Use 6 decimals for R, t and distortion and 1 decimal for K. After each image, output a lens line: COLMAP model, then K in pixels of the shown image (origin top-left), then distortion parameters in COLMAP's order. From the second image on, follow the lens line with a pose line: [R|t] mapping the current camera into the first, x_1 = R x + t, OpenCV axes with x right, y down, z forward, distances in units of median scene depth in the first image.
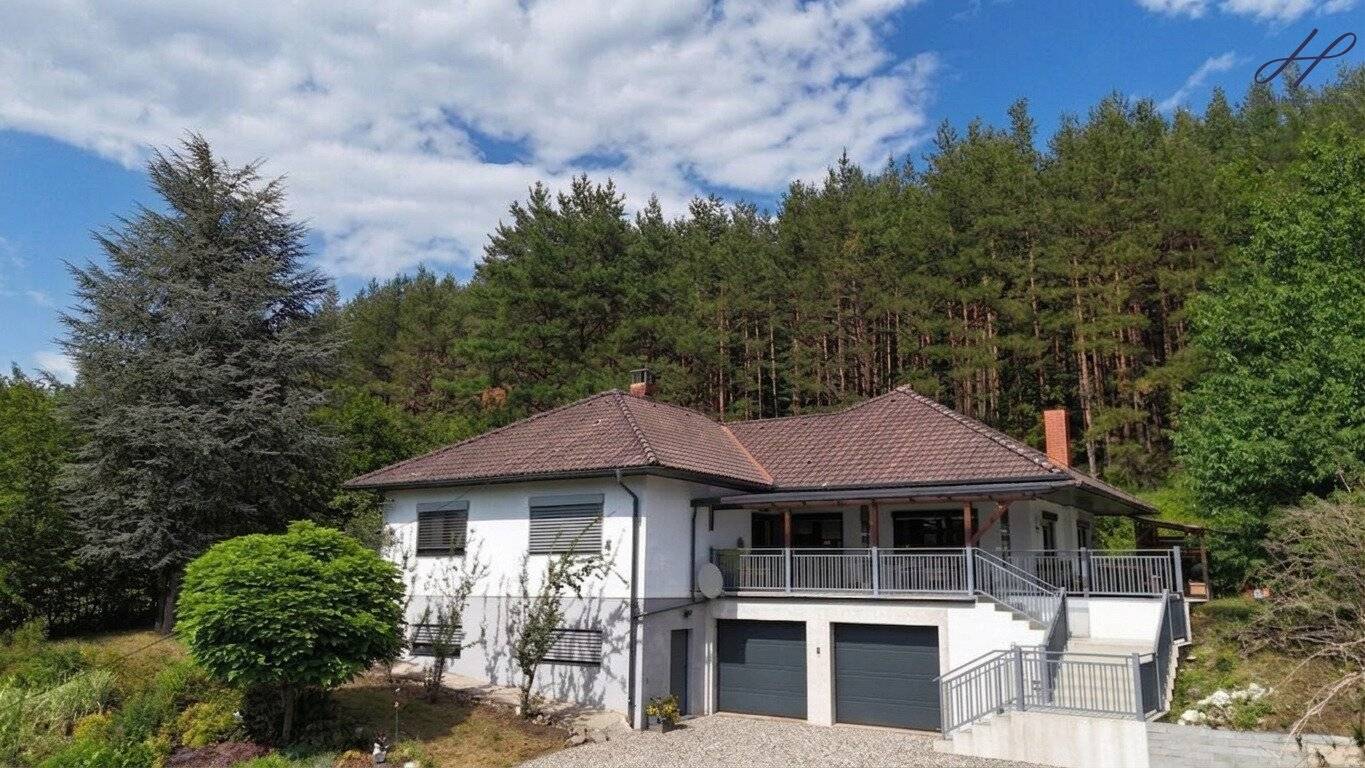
lens RADIAL K [[1007.6, 0, 726.0], [0, 1007.6, 383.1], [0, 0, 1]] dist [0.003441, -0.004631]
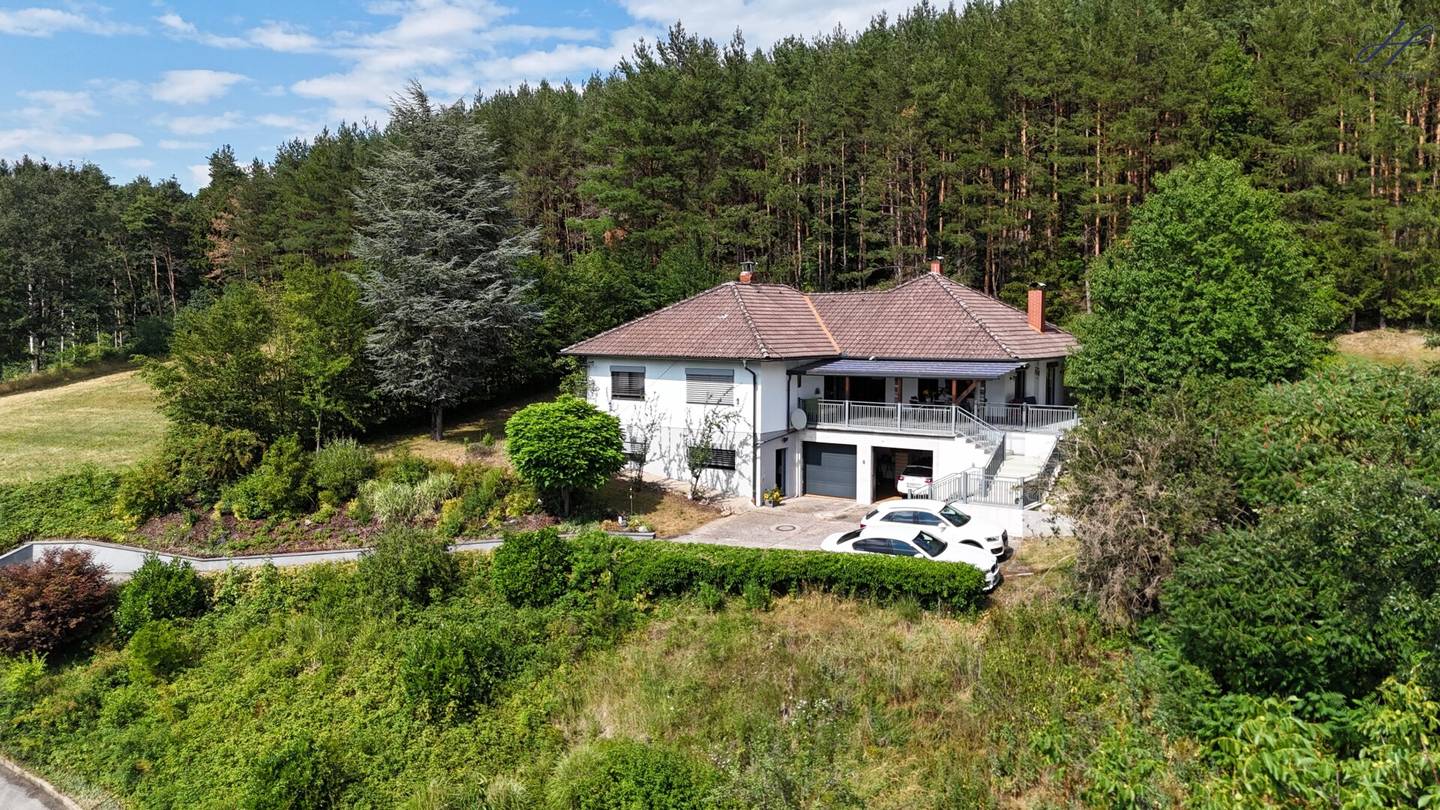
lens RADIAL K [[1062.9, 0, 765.9], [0, 1062.9, 404.1], [0, 0, 1]] dist [0.003441, -0.004631]
pose [[0.999485, -0.003107, -0.031948, -0.014661], [0.011750, 0.961635, 0.274079, -0.306960], [0.029871, -0.274313, 0.961176, -0.668391]]
